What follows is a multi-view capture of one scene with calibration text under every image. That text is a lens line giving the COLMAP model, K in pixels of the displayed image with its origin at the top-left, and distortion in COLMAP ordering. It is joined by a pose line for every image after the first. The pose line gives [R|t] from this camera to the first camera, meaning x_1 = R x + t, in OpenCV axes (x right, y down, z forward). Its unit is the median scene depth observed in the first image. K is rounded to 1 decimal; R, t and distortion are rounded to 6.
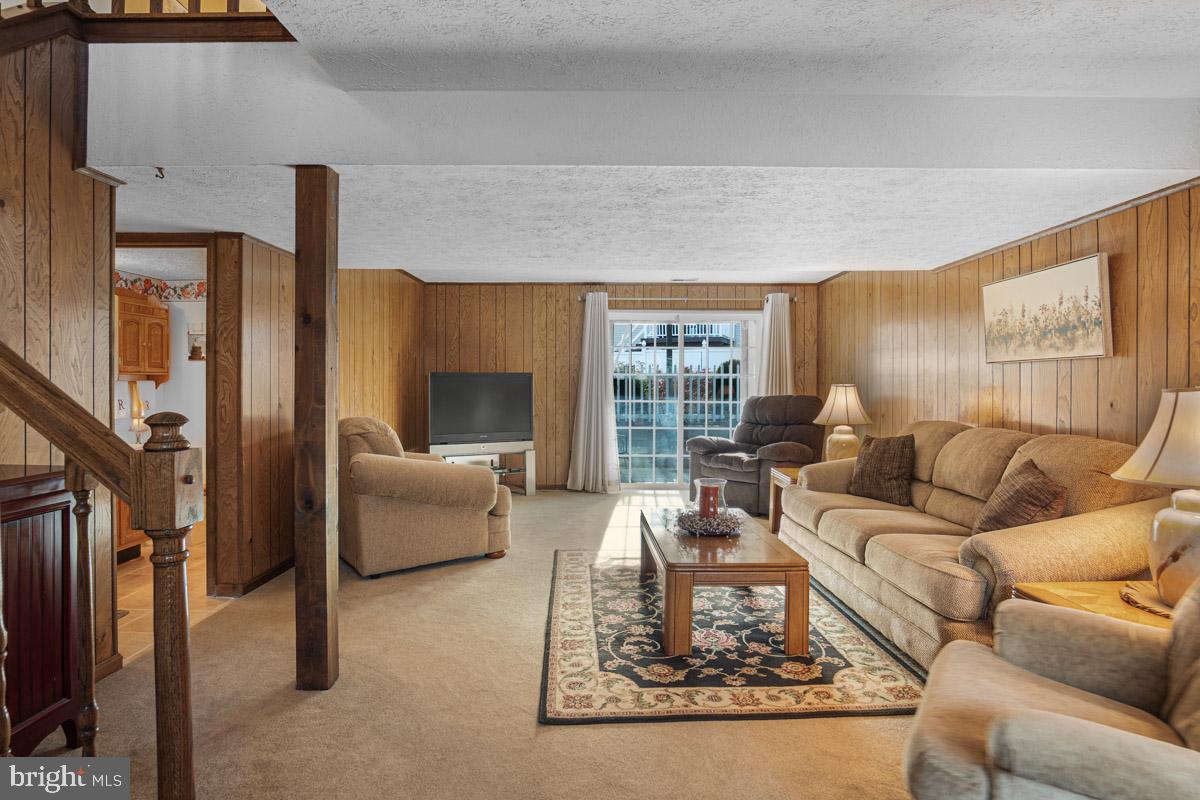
lens RADIAL K [[640.0, 0, 595.7], [0, 640.0, 386.2], [0, 0, 1]] dist [-0.025032, 0.000273]
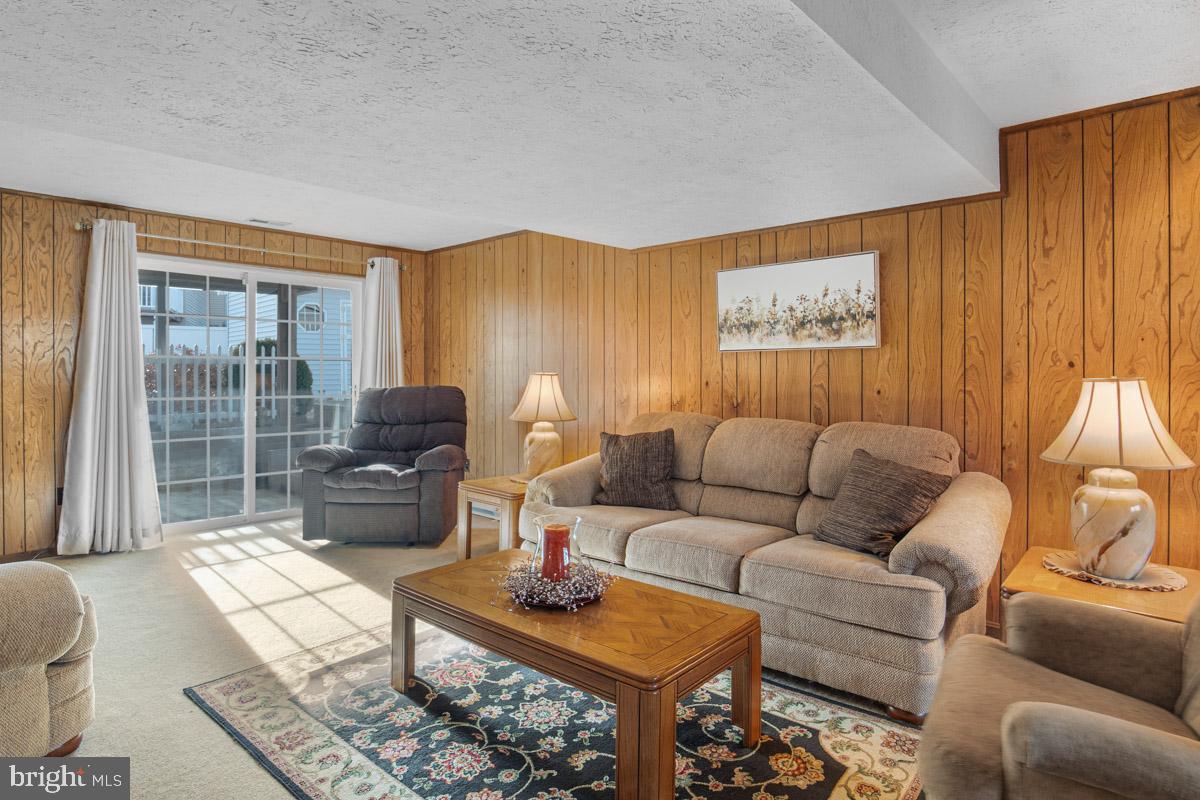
lens RADIAL K [[661.8, 0, 594.2], [0, 661.8, 376.9], [0, 0, 1]] dist [-0.027599, 0.000545]
pose [[0.674673, -0.007370, 0.738080, -0.298965], [0.002569, 0.999968, 0.007637, -0.005638], [-0.738112, -0.003256, 0.674670, 0.511651]]
